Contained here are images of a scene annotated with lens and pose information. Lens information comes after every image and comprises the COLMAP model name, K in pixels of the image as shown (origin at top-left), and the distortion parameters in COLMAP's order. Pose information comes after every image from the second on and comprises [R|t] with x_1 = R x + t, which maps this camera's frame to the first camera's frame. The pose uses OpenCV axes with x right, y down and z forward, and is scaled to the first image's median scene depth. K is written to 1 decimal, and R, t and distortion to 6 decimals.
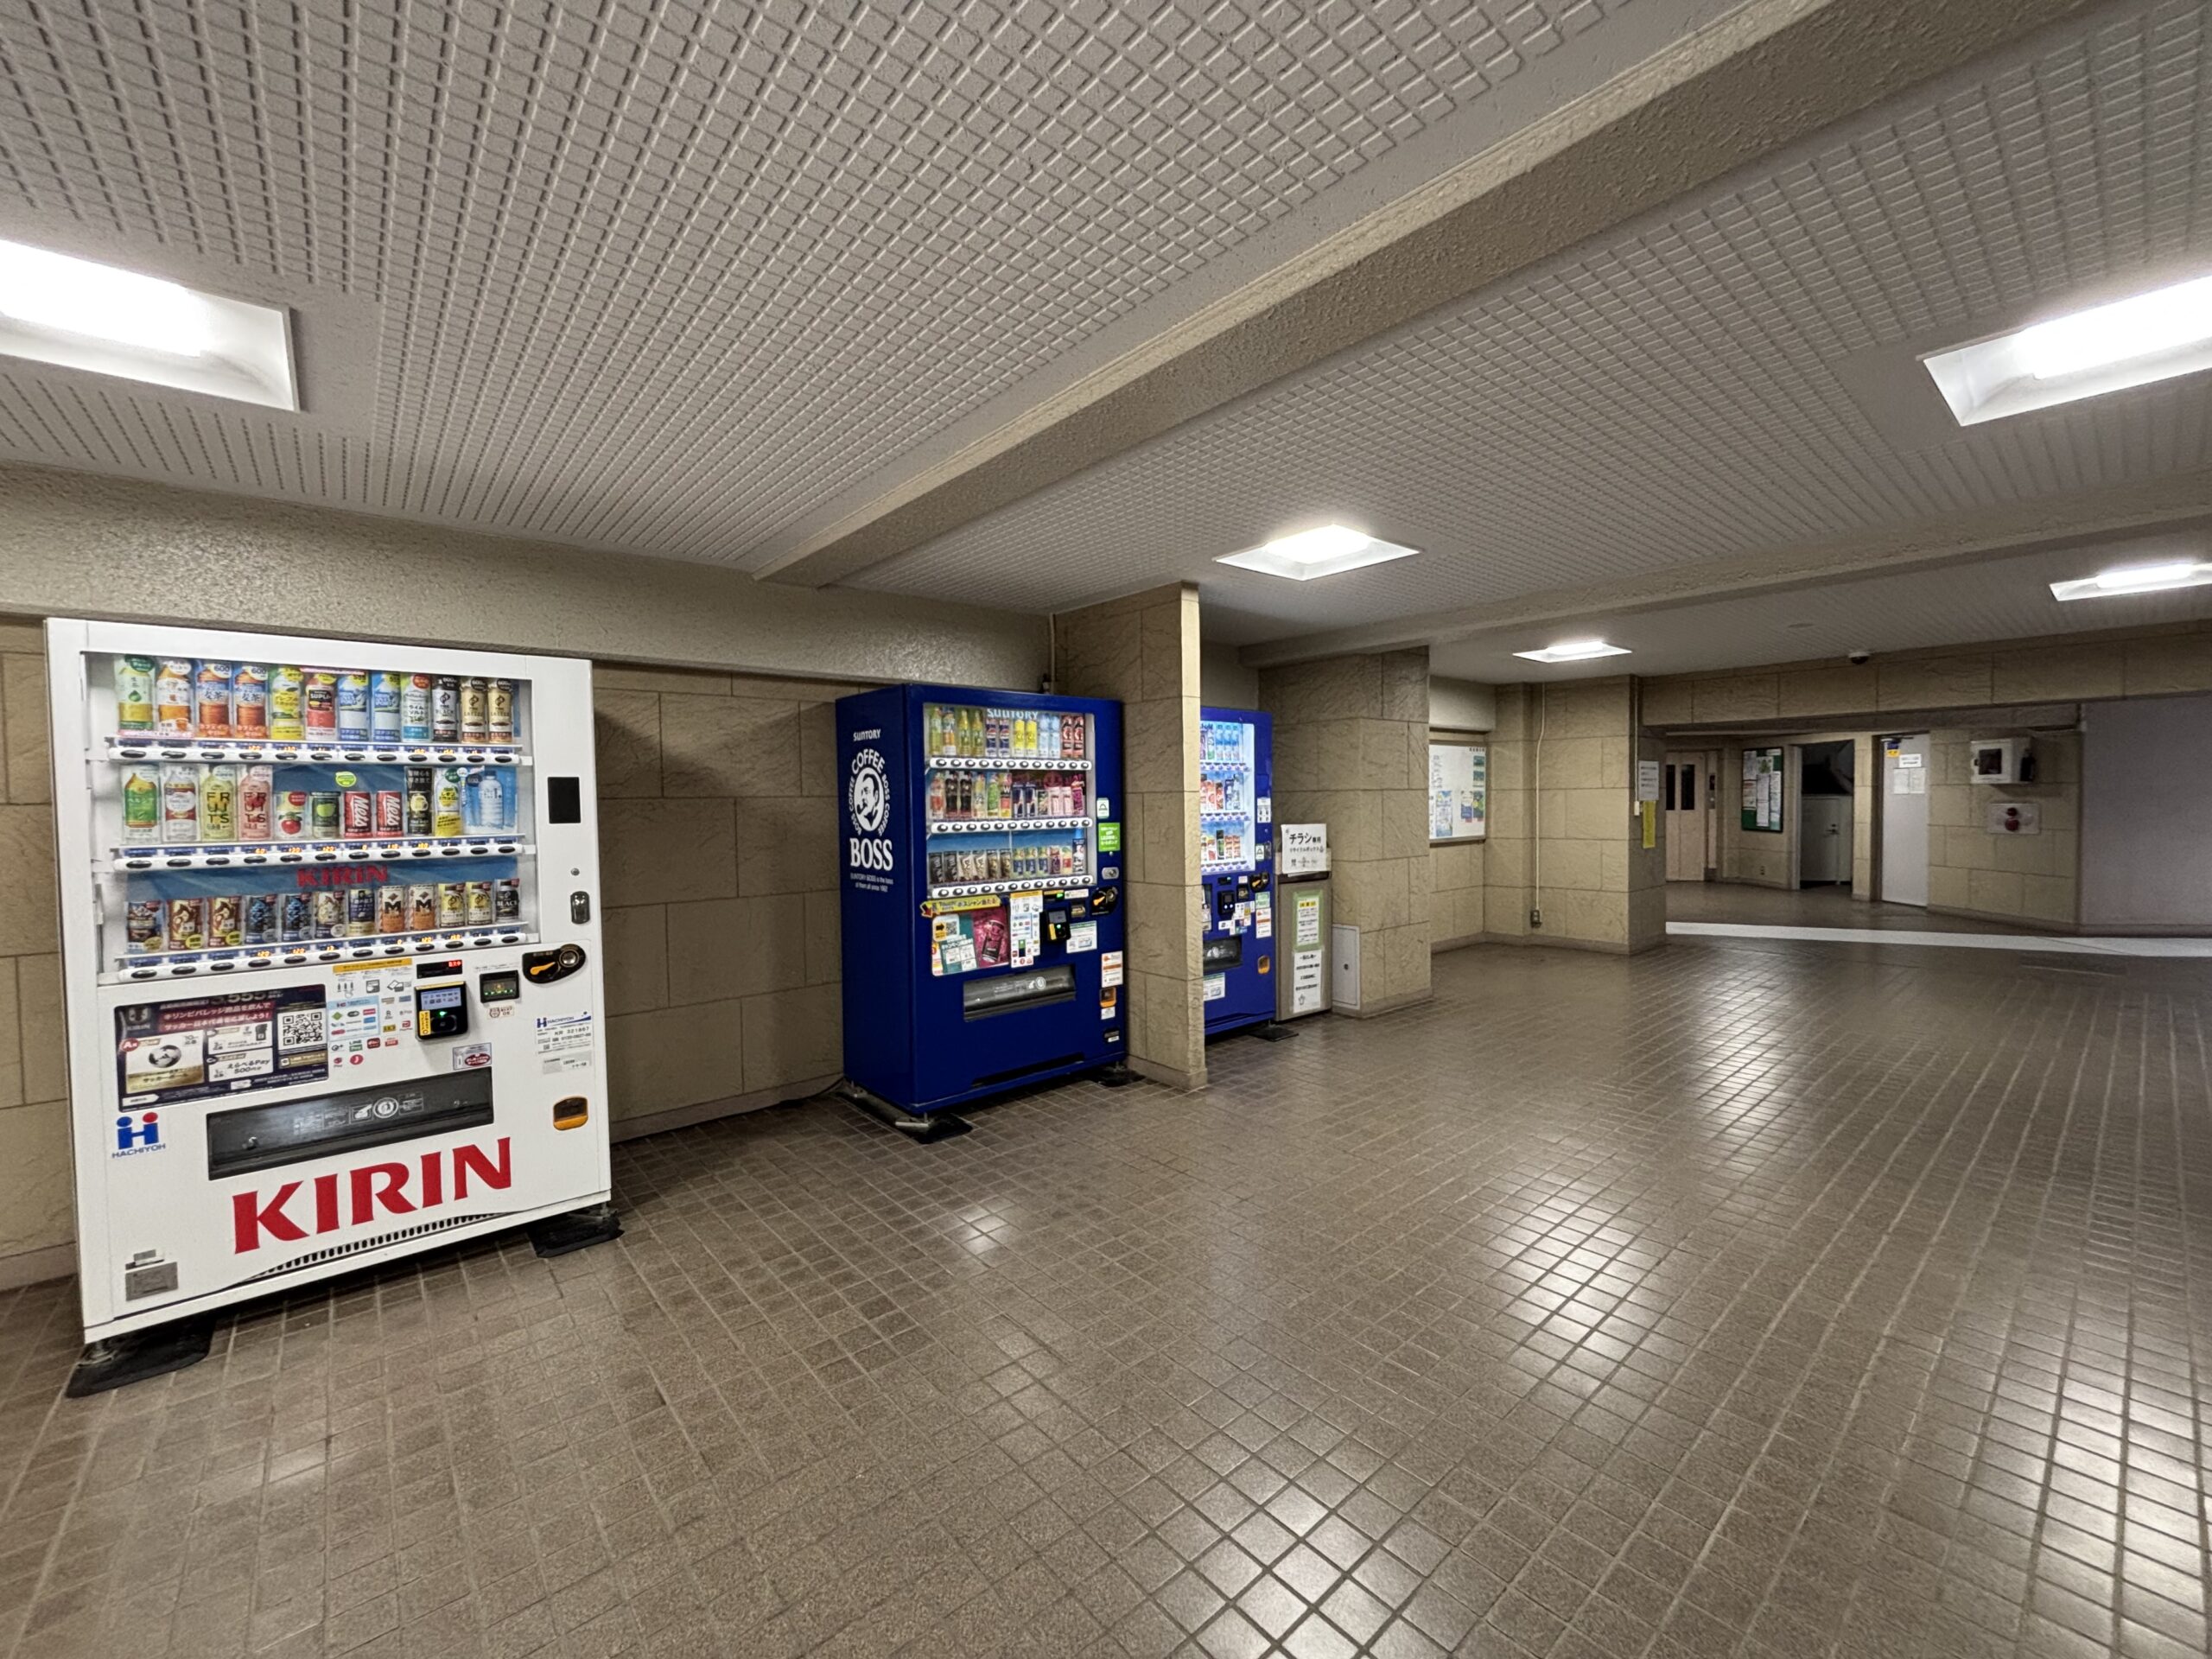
lens RADIAL K [[888.1, 0, 1100.8], [0, 888.1, 824.3], [0, 0, 1]] dist [0.005029, -0.000035]
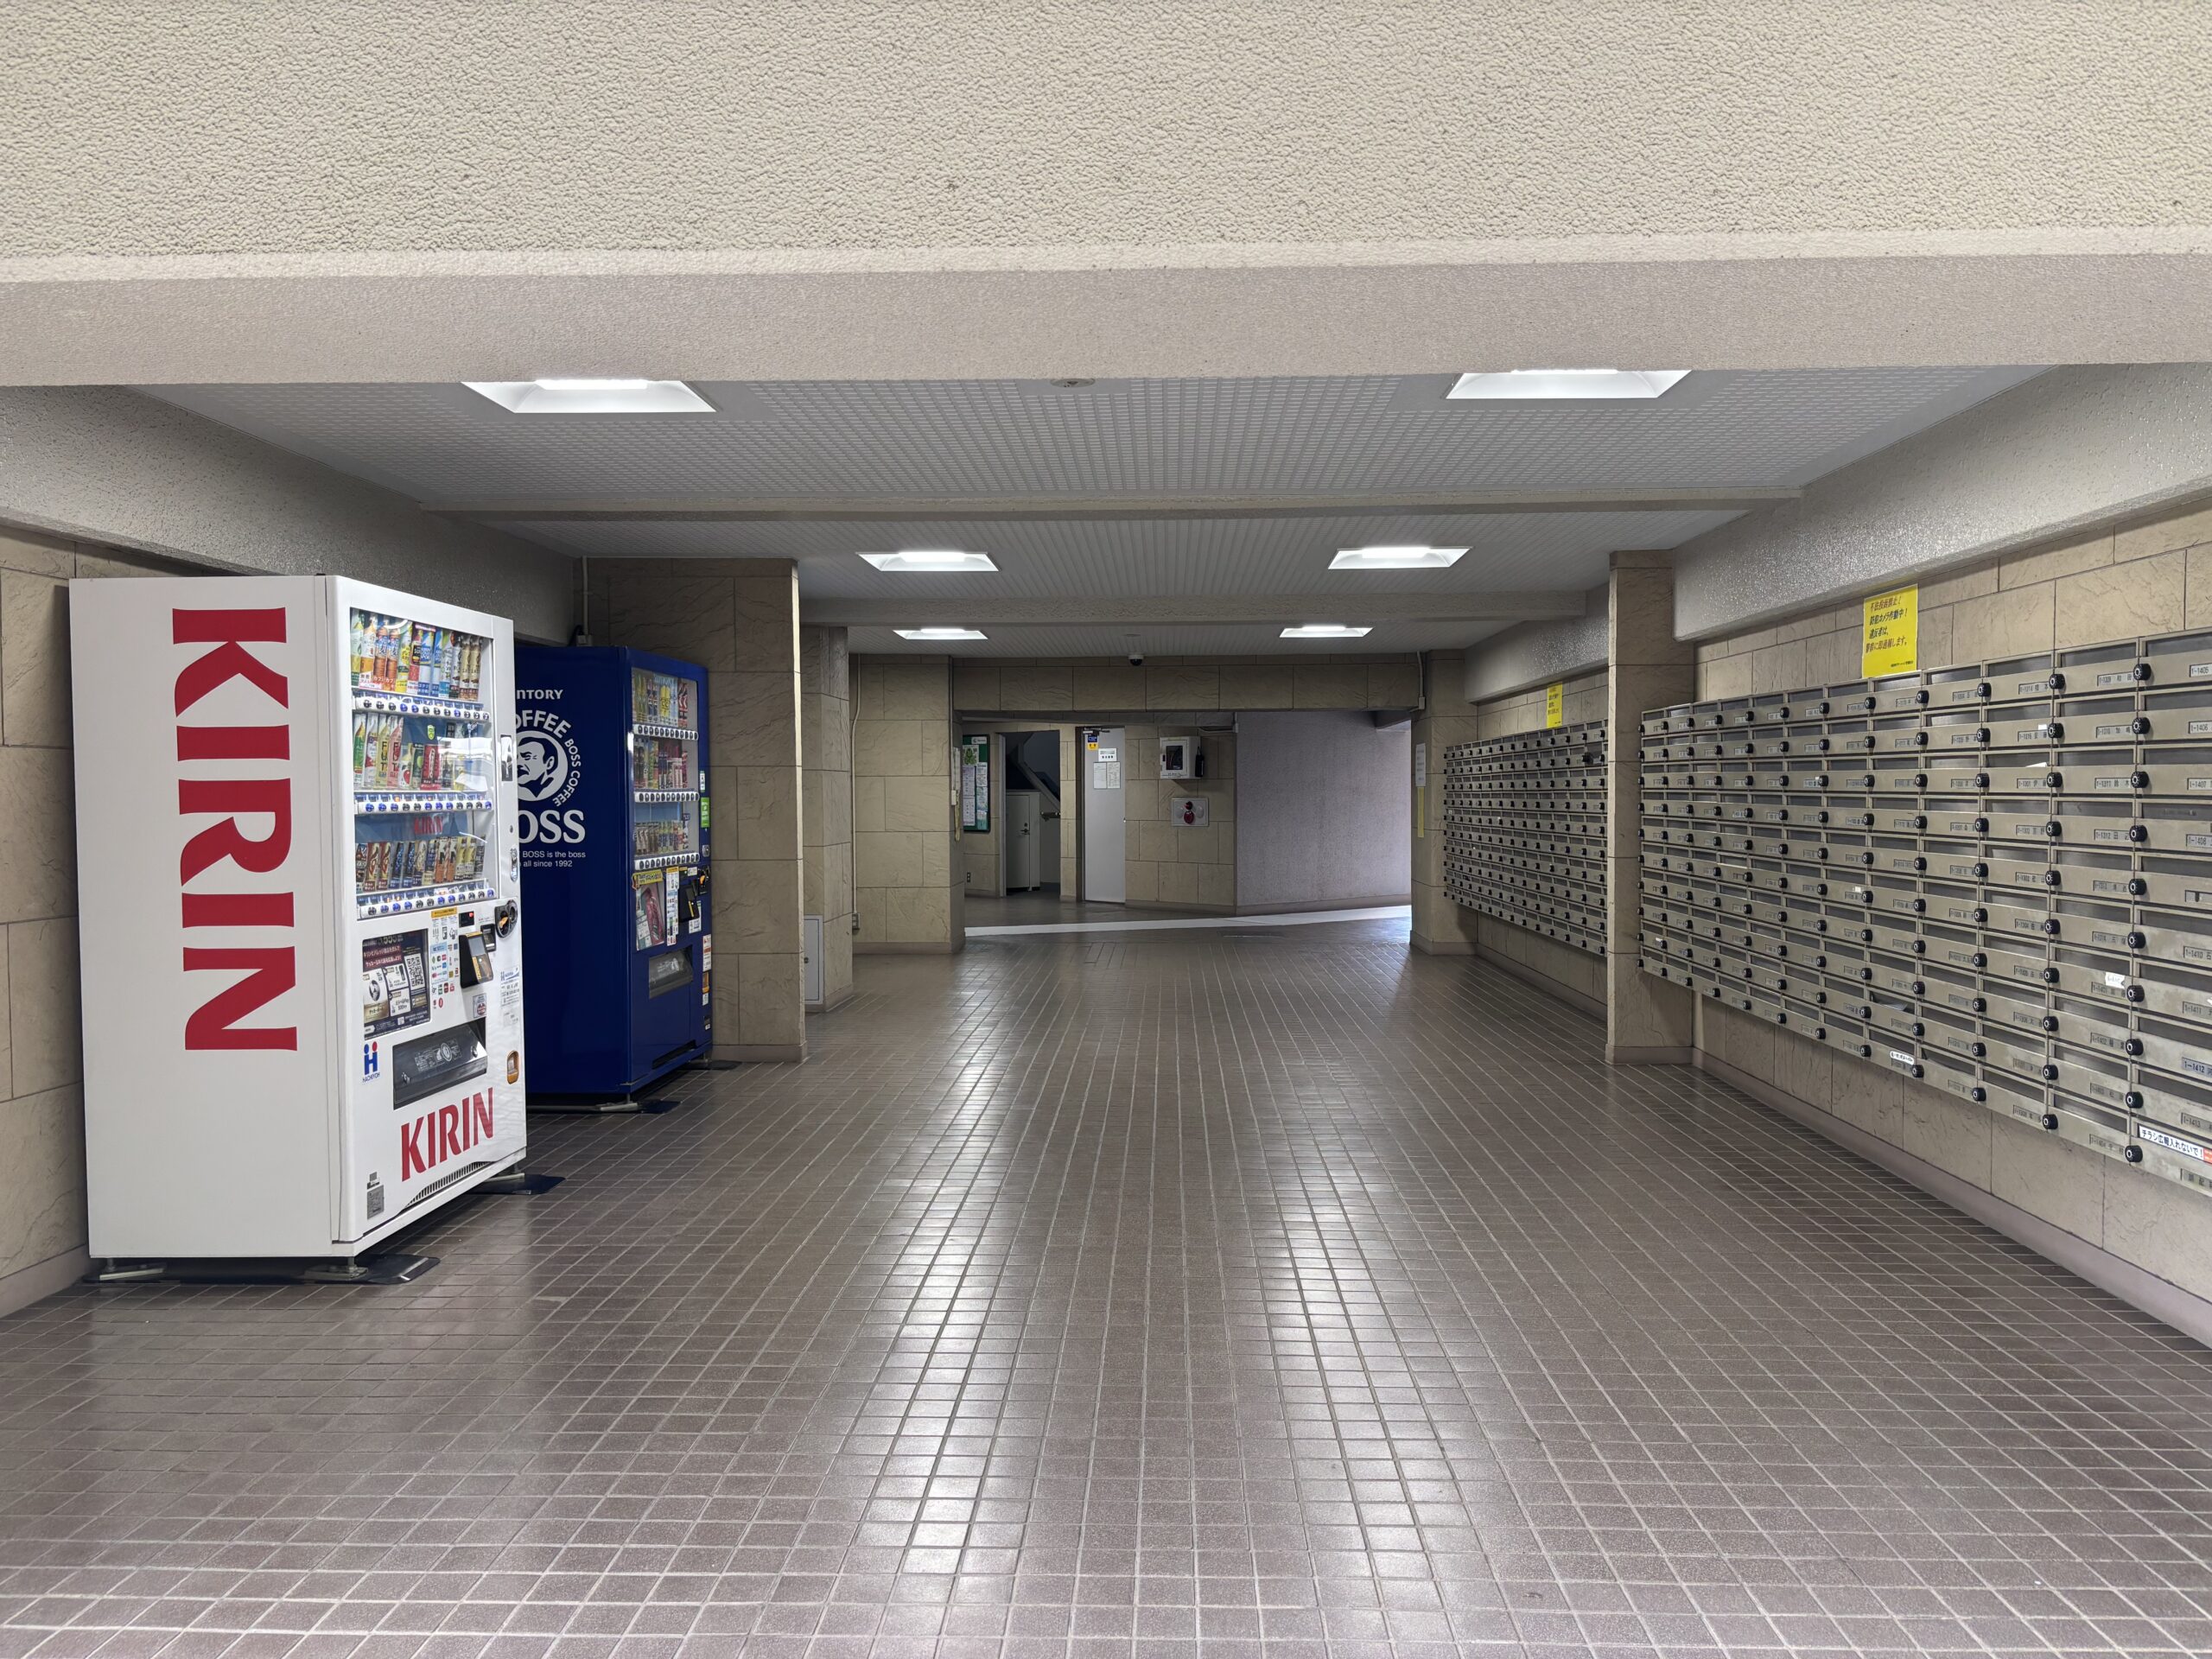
lens RADIAL K [[1666.0, 0, 1108.4], [0, 1666.0, 832.8], [0, 0, 1]] dist [-0.001001, -0.000182]
pose [[0.671898, -0.006766, 0.740613, -1.013254], [0.014198, 0.999892, -0.003747, 0.049052], [-0.740508, 0.013033, 0.671921, -0.510223]]
